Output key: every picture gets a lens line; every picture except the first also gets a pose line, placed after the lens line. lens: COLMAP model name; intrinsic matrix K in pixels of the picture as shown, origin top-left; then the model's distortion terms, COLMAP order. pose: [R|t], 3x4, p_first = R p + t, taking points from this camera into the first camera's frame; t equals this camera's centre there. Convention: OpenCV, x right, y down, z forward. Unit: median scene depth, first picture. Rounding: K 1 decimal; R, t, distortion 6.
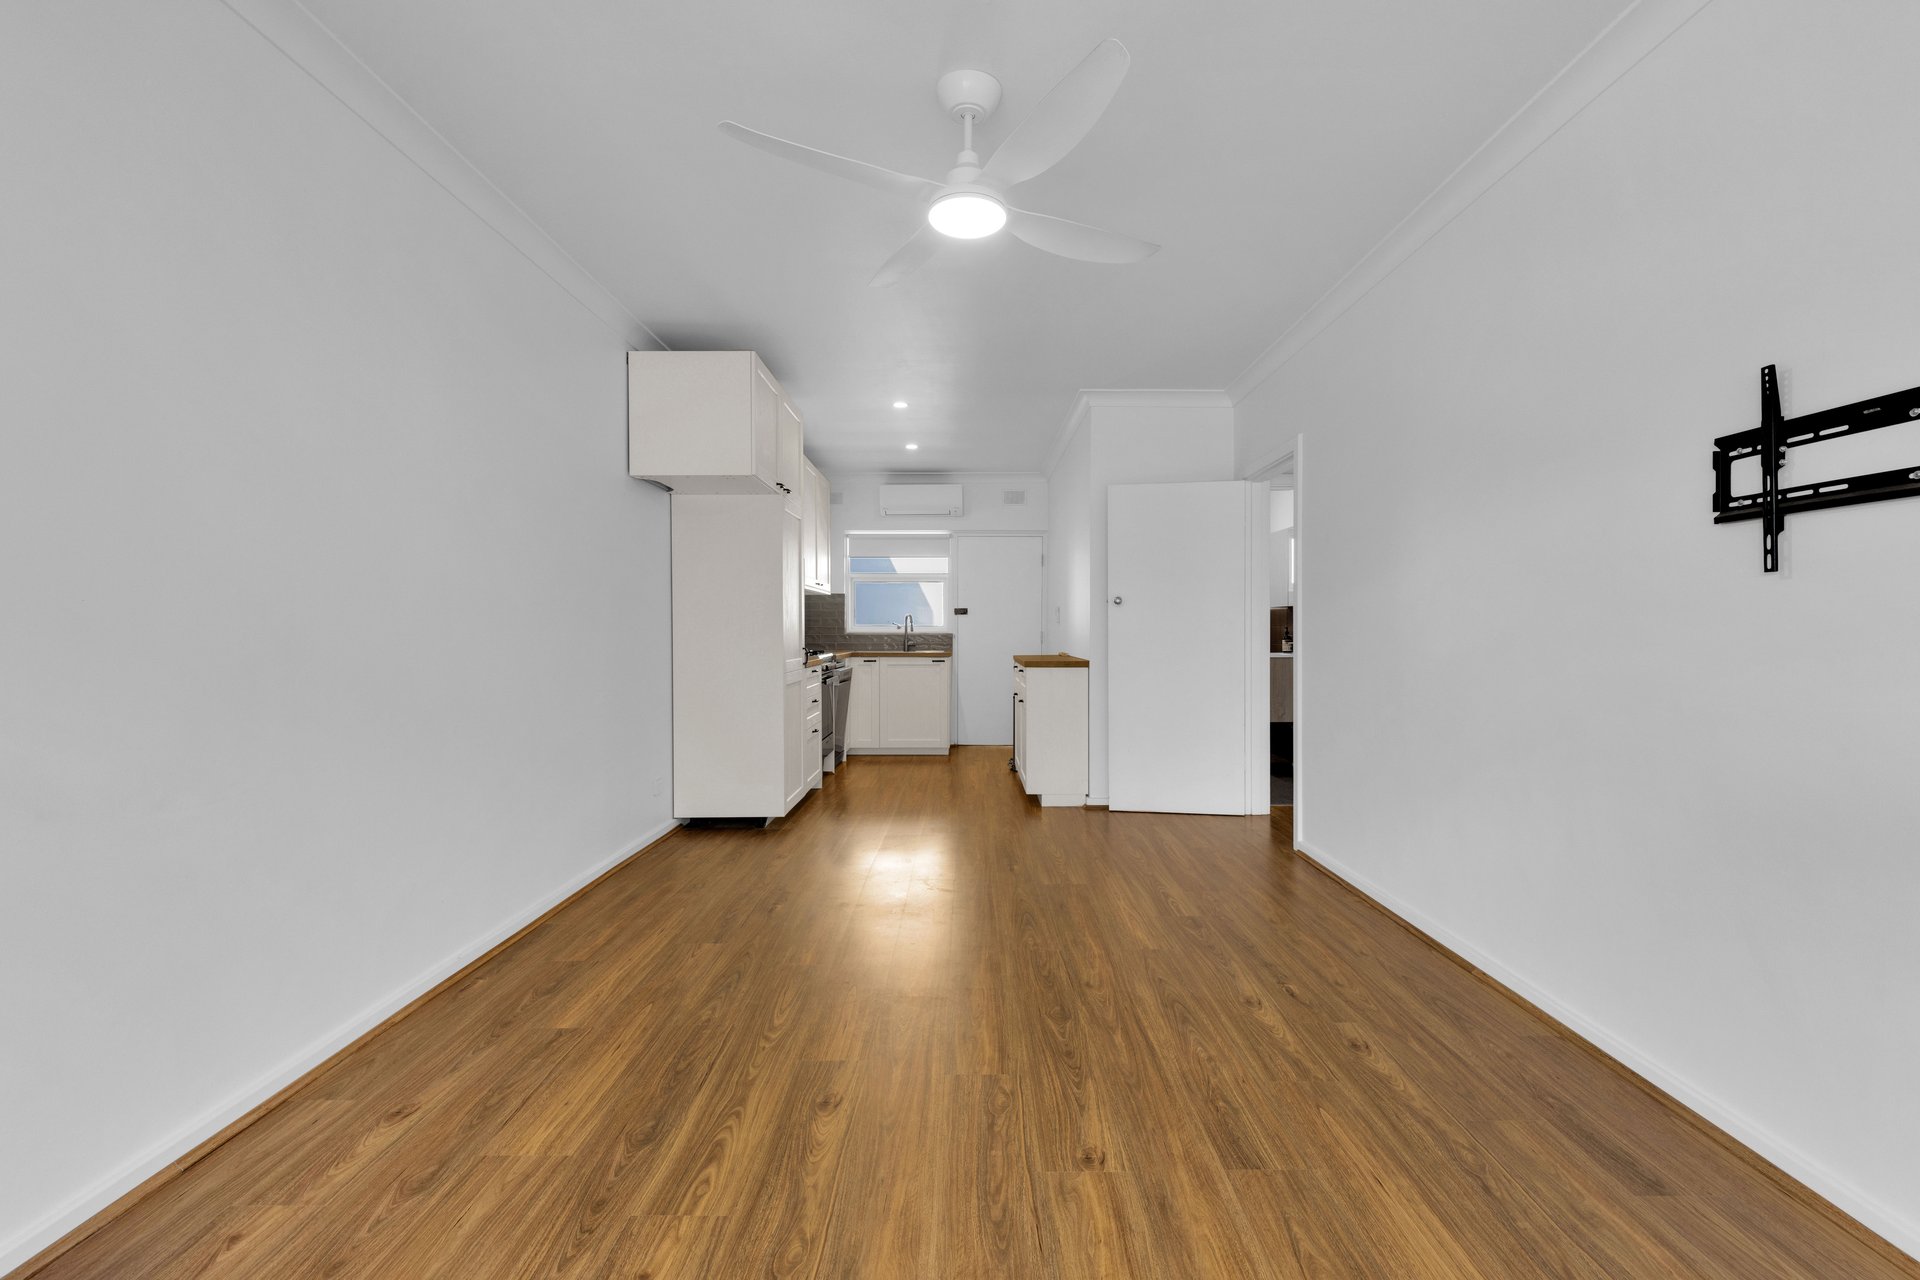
lens RADIAL K [[958.1, 0, 966.7], [0, 958.1, 636.1], [0, 0, 1]] dist [-0.002353, -0.000298]
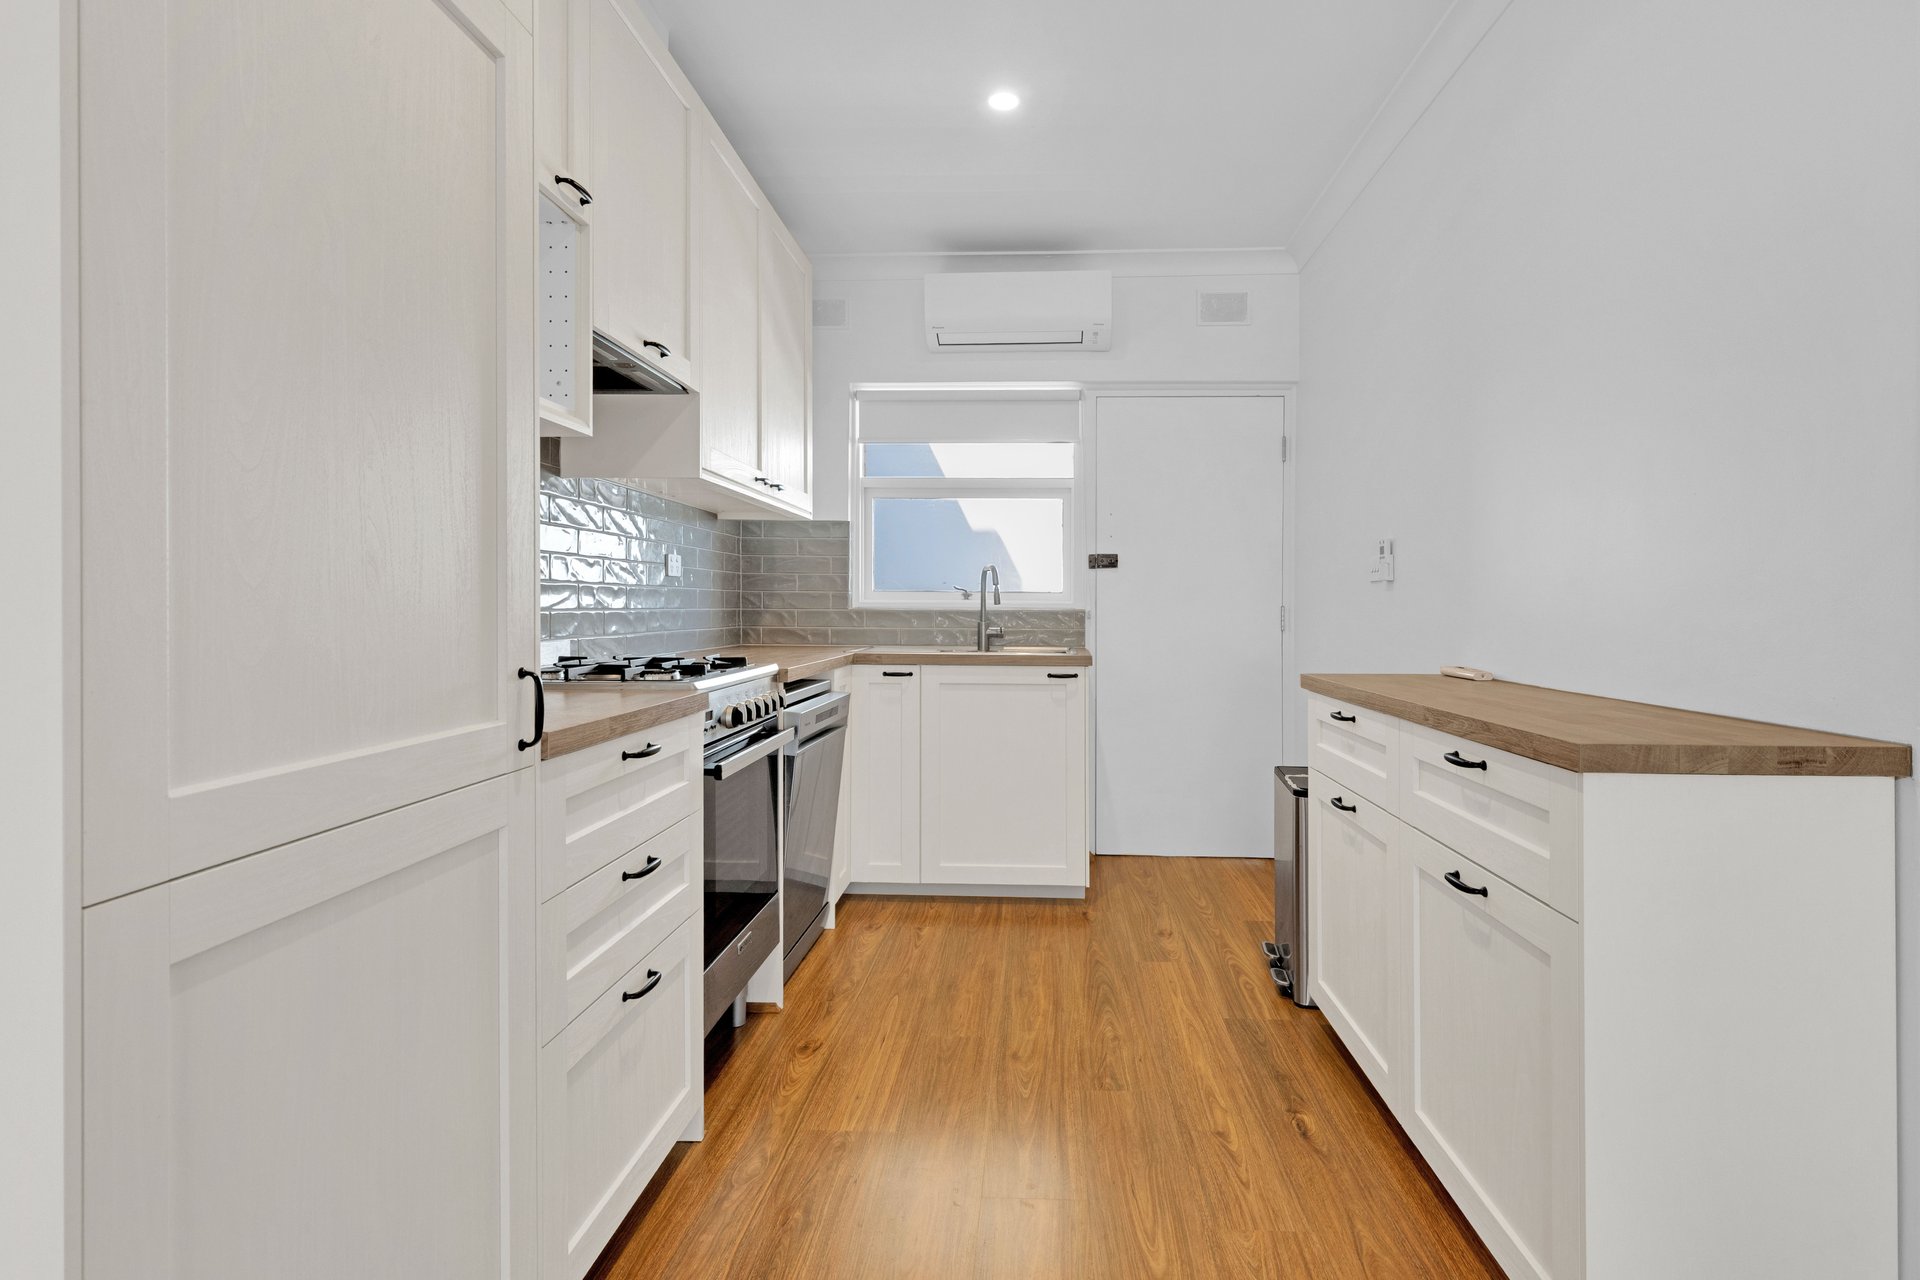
lens RADIAL K [[958.1, 0, 992.0], [0, 958.1, 605.8], [0, 0, 1]] dist [-0.002353, -0.000298]
pose [[0.999412, 0.006857, -0.033582, -0.043276], [-0.007148, 0.999938, -0.008554, -0.000339], [0.033521, 0.008789, 0.999399, 0.549460]]
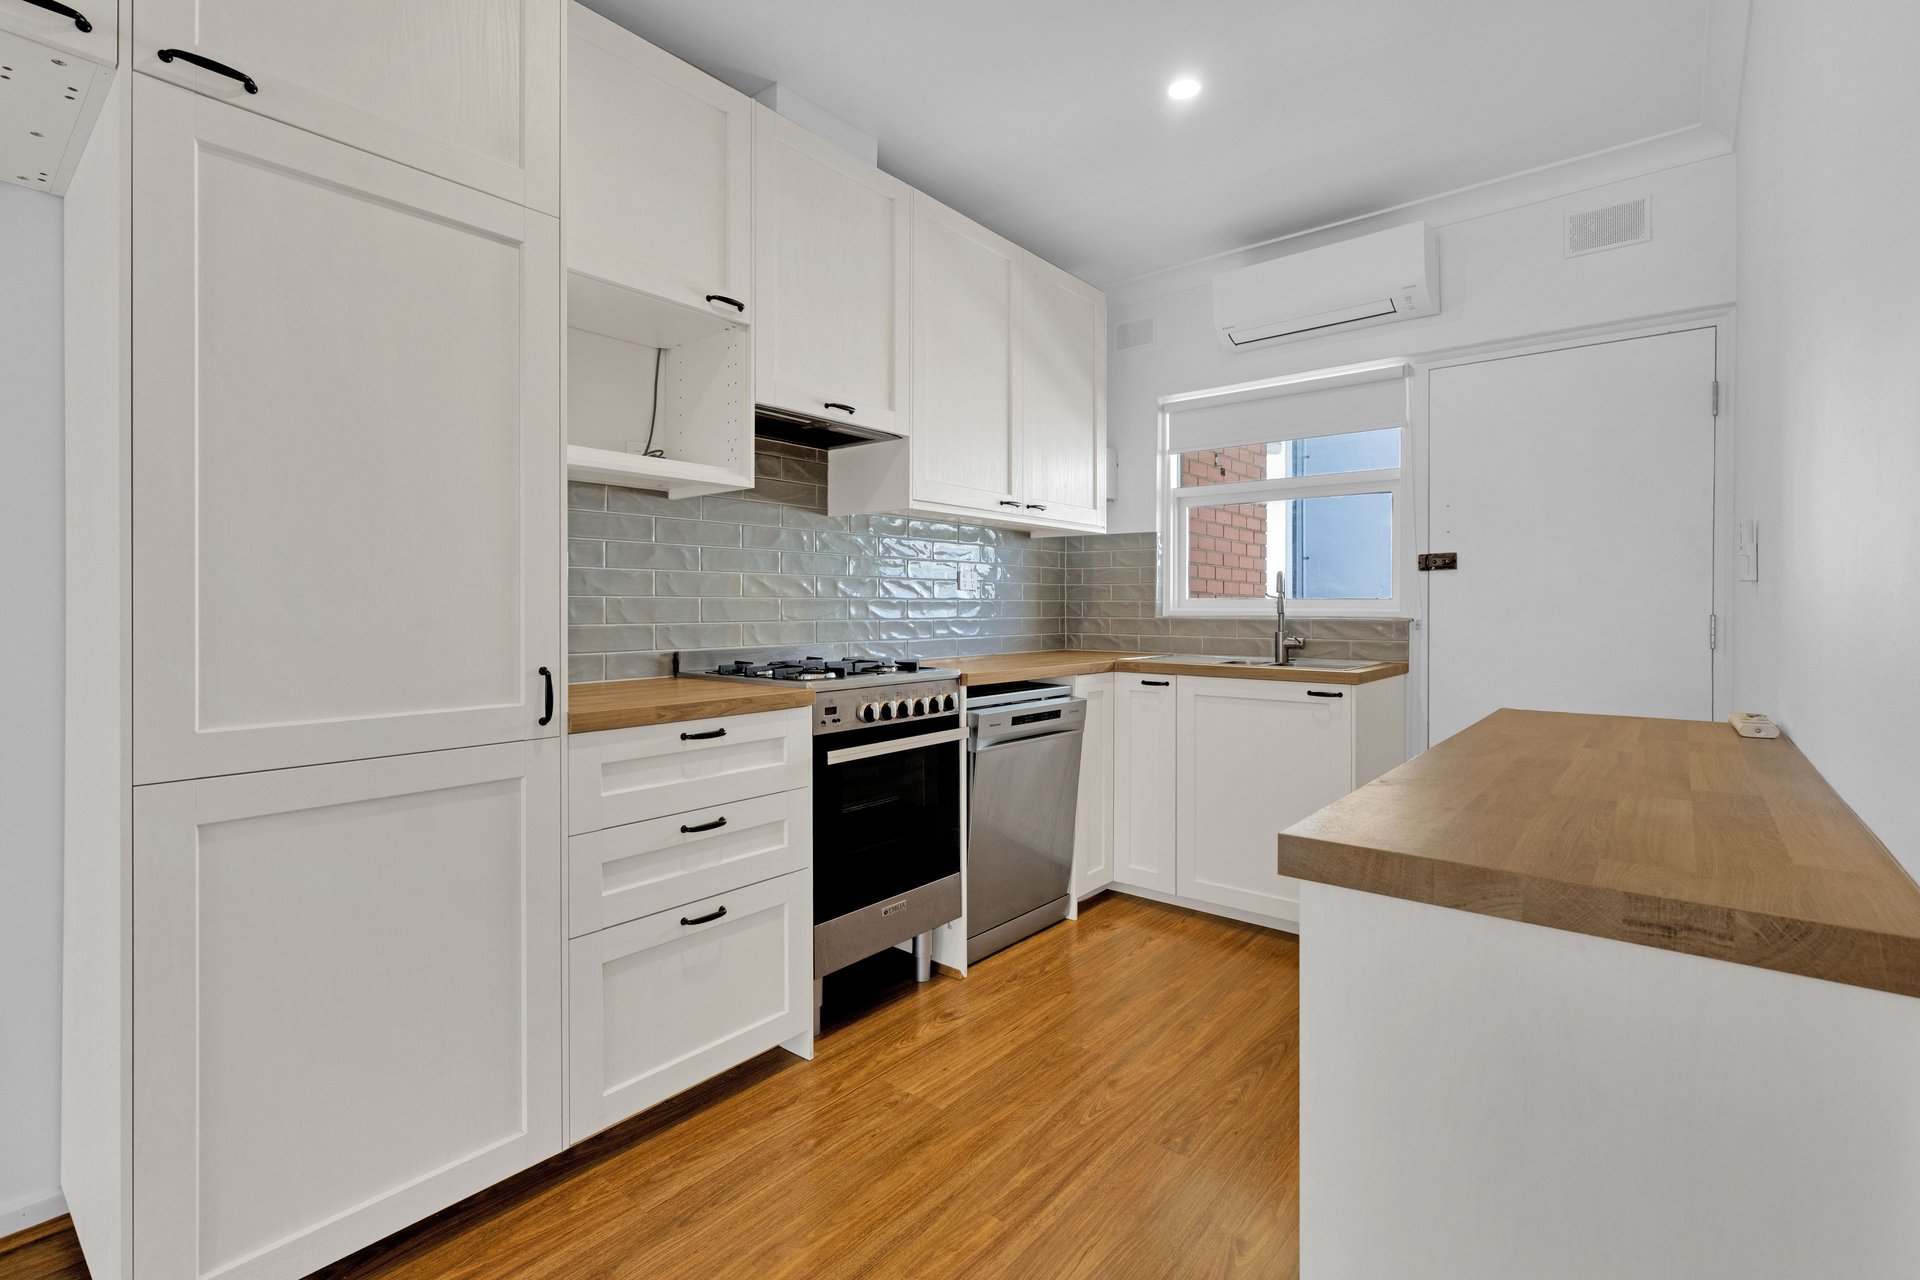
lens RADIAL K [[885.7, 0, 929.9], [0, 885.7, 607.5], [0, 0, 1]] dist [-0.000539, -0.001407]
pose [[0.762840, 0.002546, -0.646582, 0.070288], [-0.007166, 0.999964, -0.004516, -0.004304], [0.646547, 0.008079, 0.762831, 0.601011]]
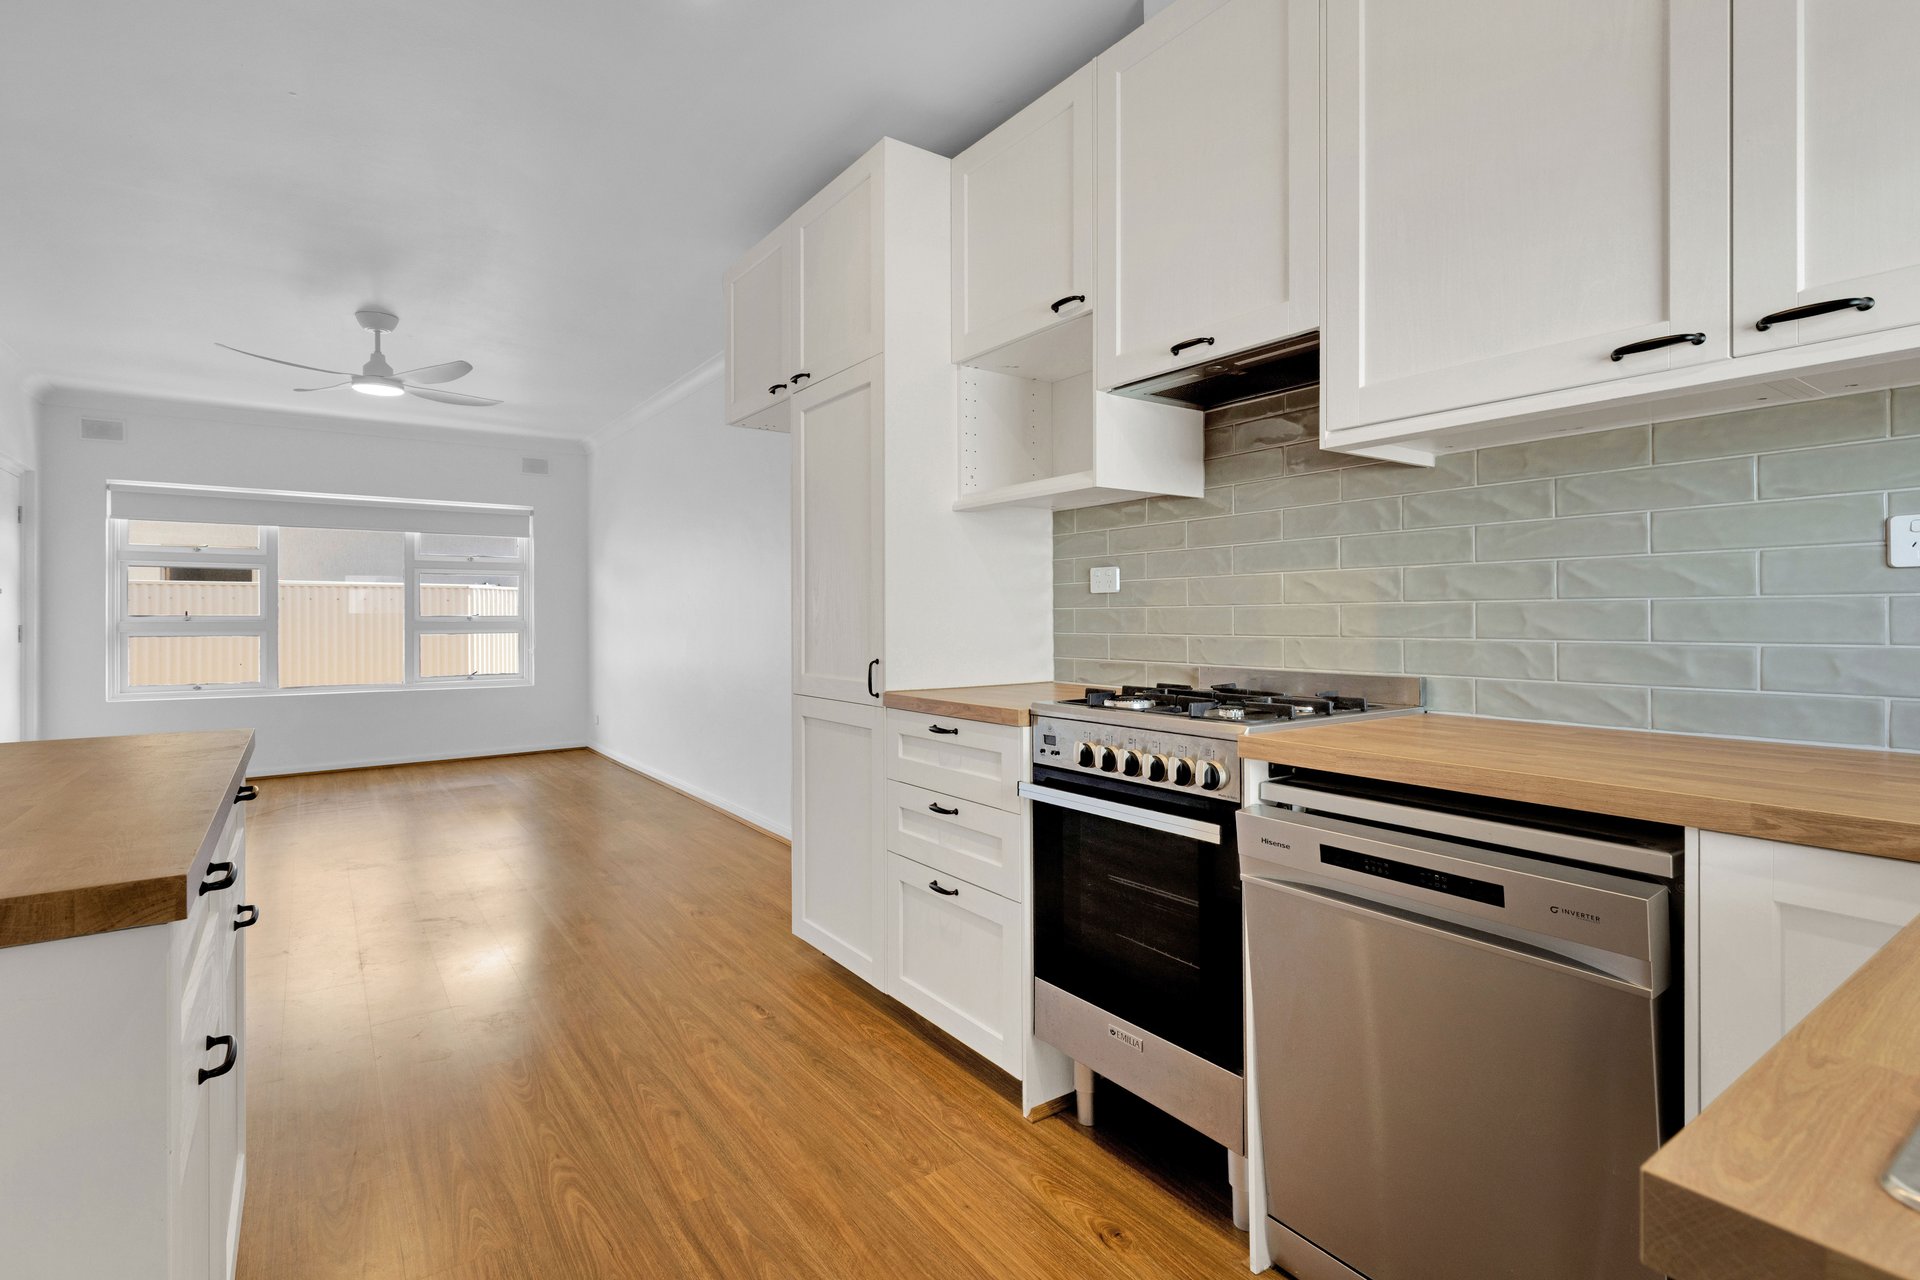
lens RADIAL K [[885.7, 0, 966.1], [0, 885.7, 611.0], [0, 0, 1]] dist [-0.000539, -0.001407]
pose [[-0.800458, 0.005665, -0.599361, 0.030517], [0.003636, 0.999983, 0.004596, -0.008470], [0.599377, 0.001500, -0.800465, 0.945468]]
